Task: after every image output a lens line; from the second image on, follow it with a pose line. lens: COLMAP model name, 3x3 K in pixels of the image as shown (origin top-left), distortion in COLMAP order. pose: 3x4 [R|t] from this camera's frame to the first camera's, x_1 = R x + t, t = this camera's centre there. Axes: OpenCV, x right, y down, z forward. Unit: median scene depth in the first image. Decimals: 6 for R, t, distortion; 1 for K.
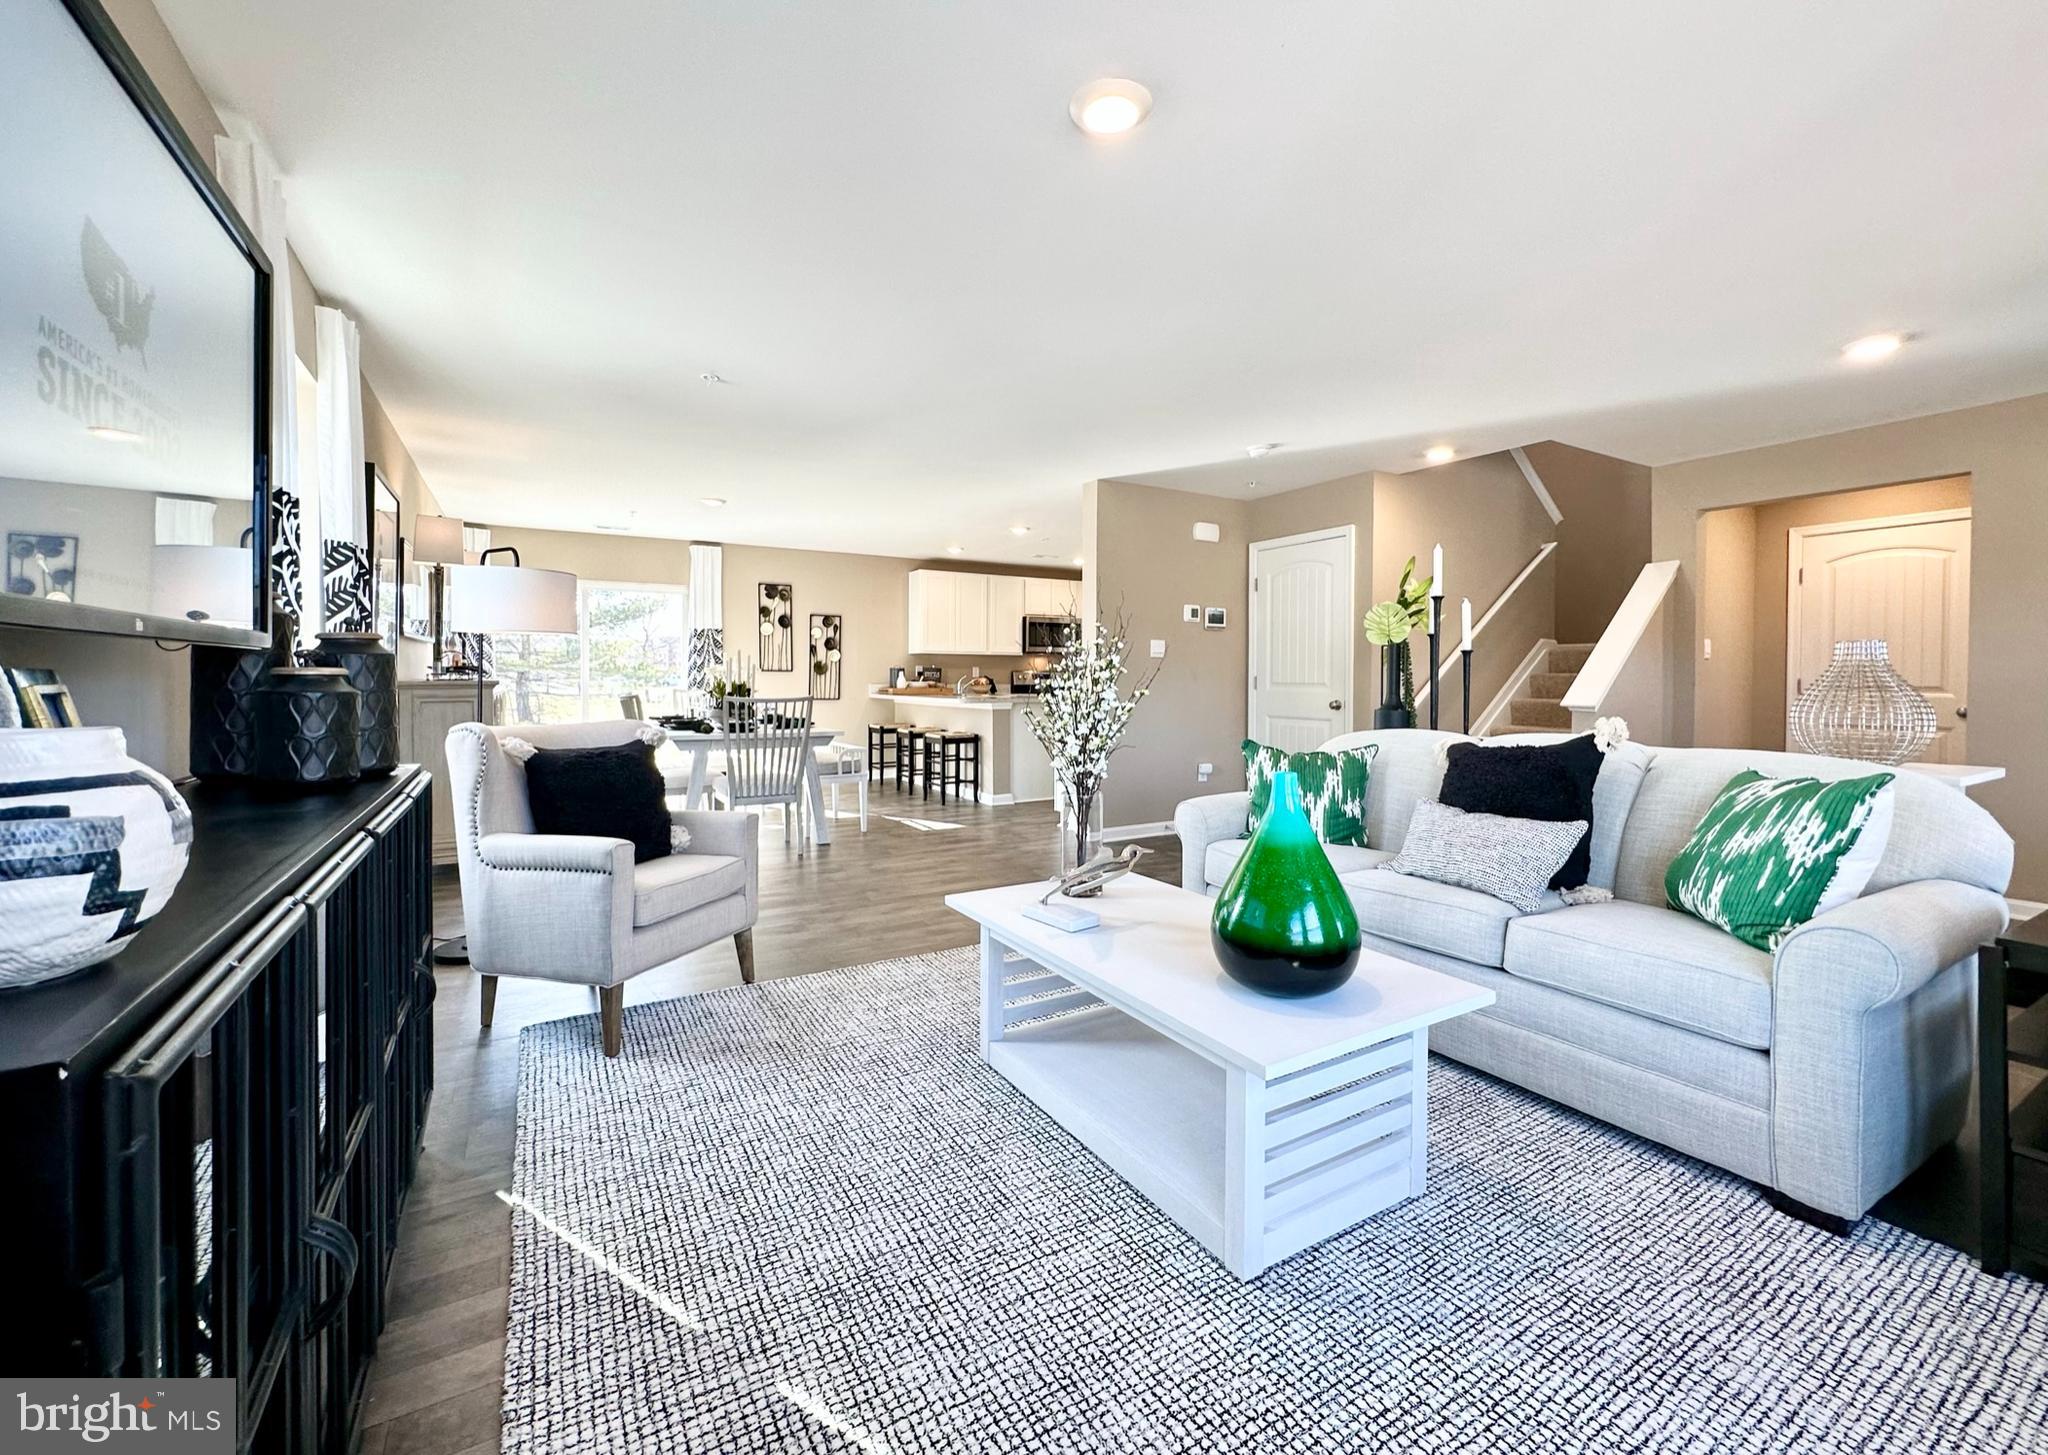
lens RADIAL K [[843.1, 0, 1029.3], [0, 843.1, 689.3], [0, 0, 1]] dist [0.000569, -0.000261]
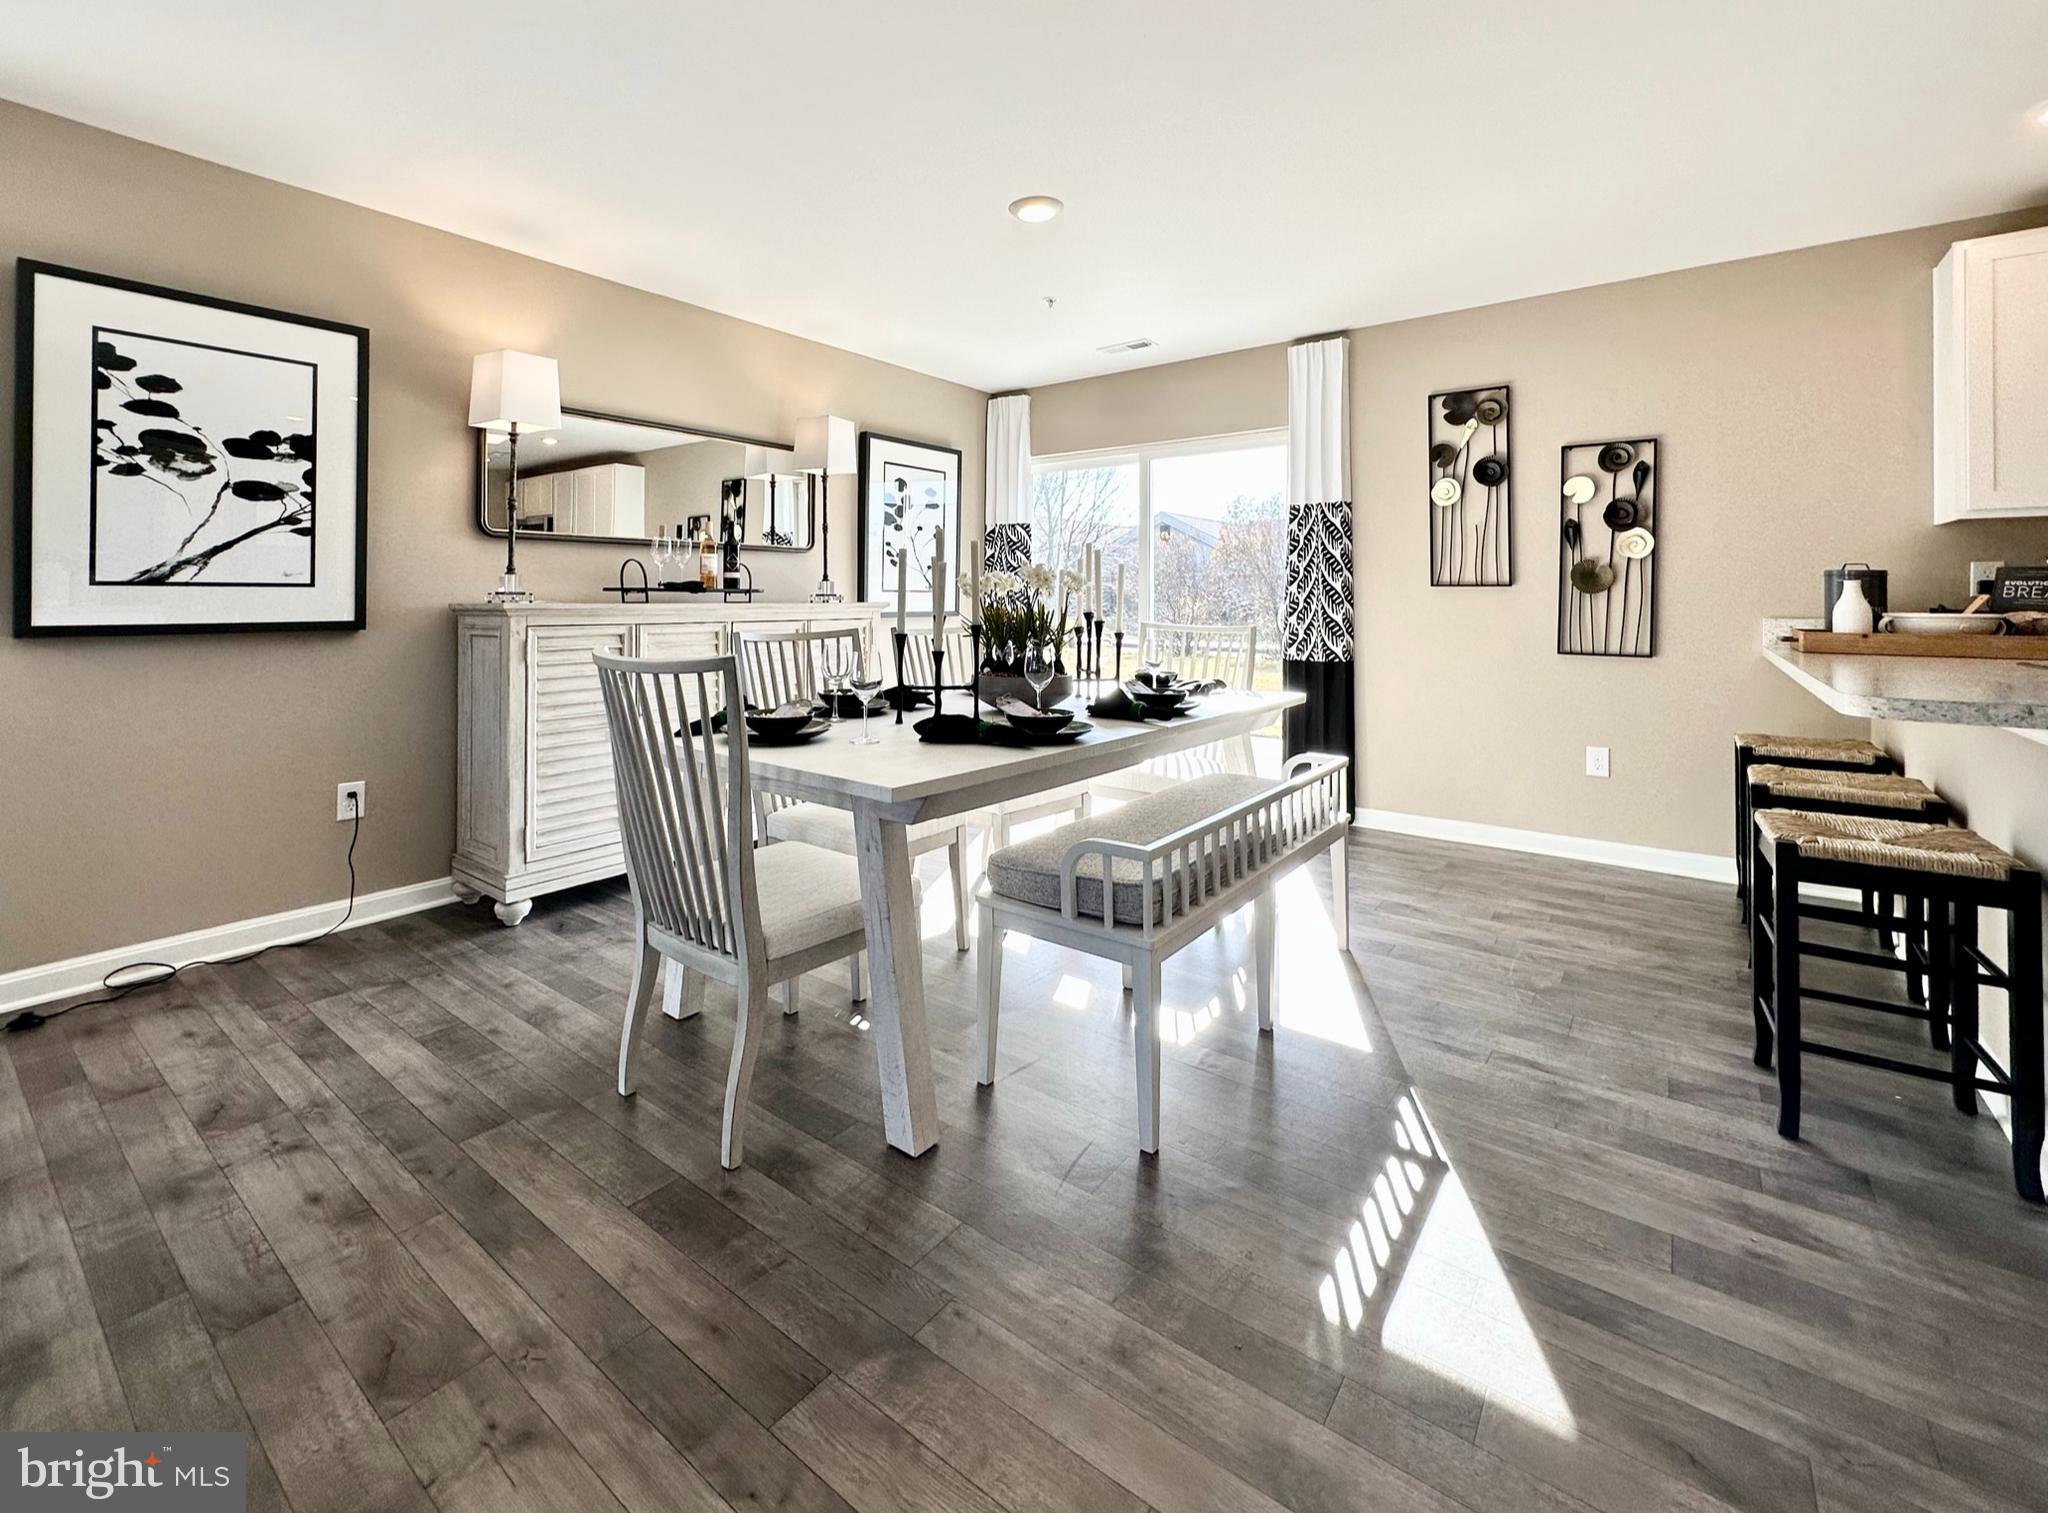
lens RADIAL K [[885.0, 0, 984.5], [0, 885.0, 594.6], [0, 0, 1]] dist [-0.000504, -0.000126]
pose [[0.362855, -0.008555, -0.931806, 0.094844], [-0.013515, 0.999804, -0.014442, -0.015698], [0.931747, 0.017834, 0.362669, 1.382410]]
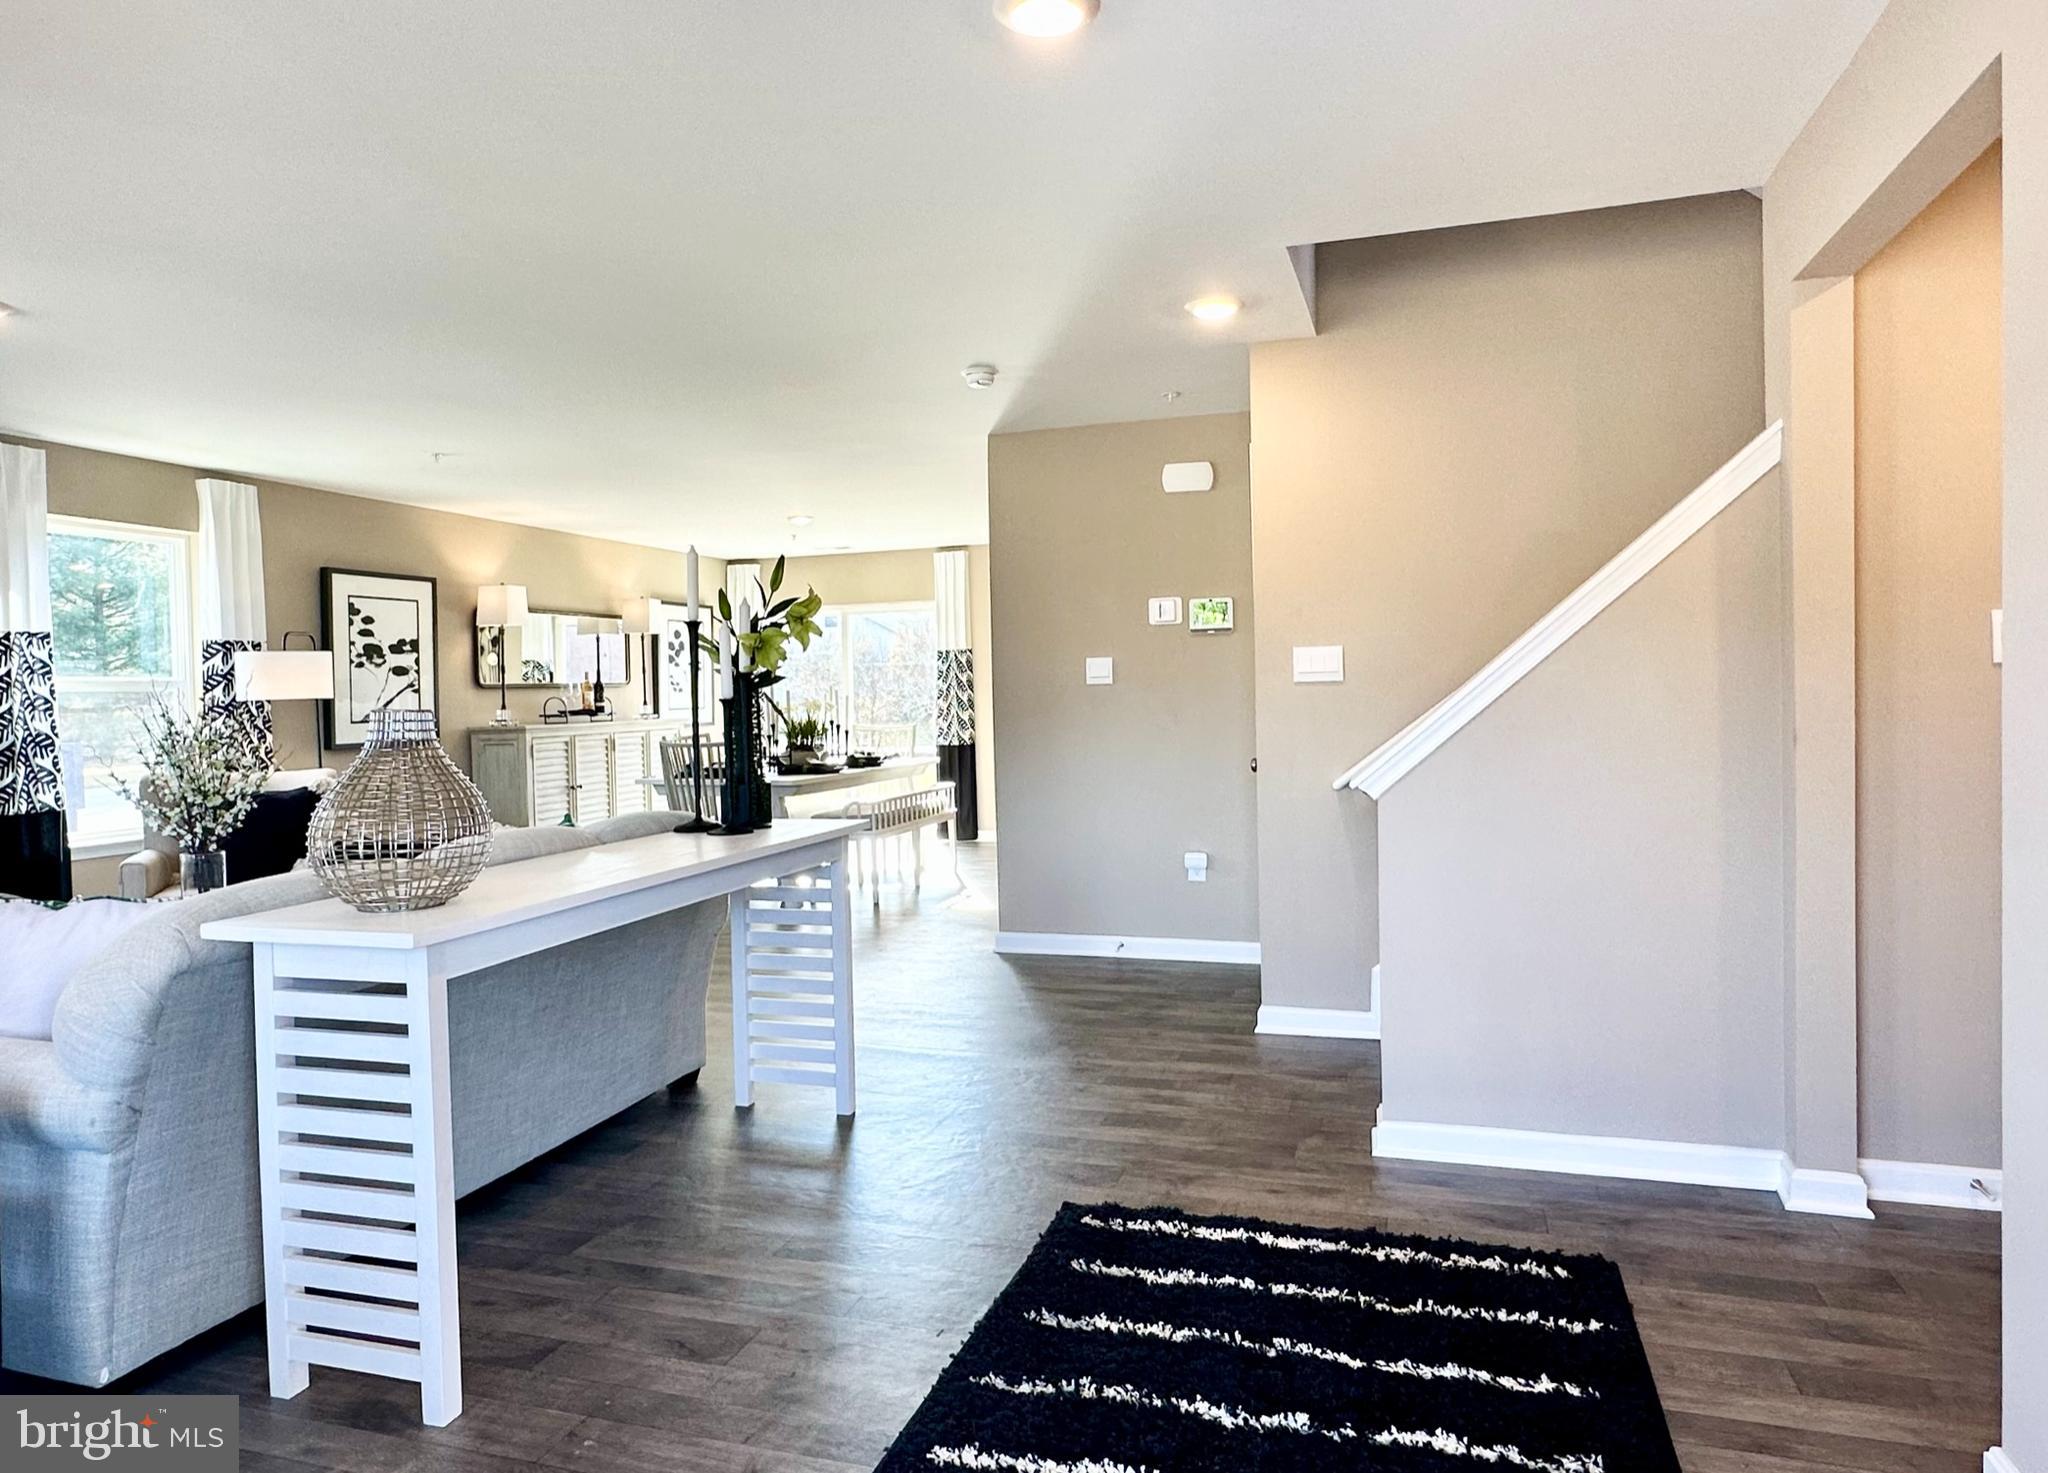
lens RADIAL K [[1243.0, 0, 1024.0], [0, 1243.0, 736.5], [0, 0, 1]] dist [0.004797, 0.000396]
pose [[0.665830, 0.009233, -0.746046, 1.325977], [0.014925, 0.999559, 0.025690, -0.037165], [0.745954, -0.028240, 0.665399, 0.498125]]
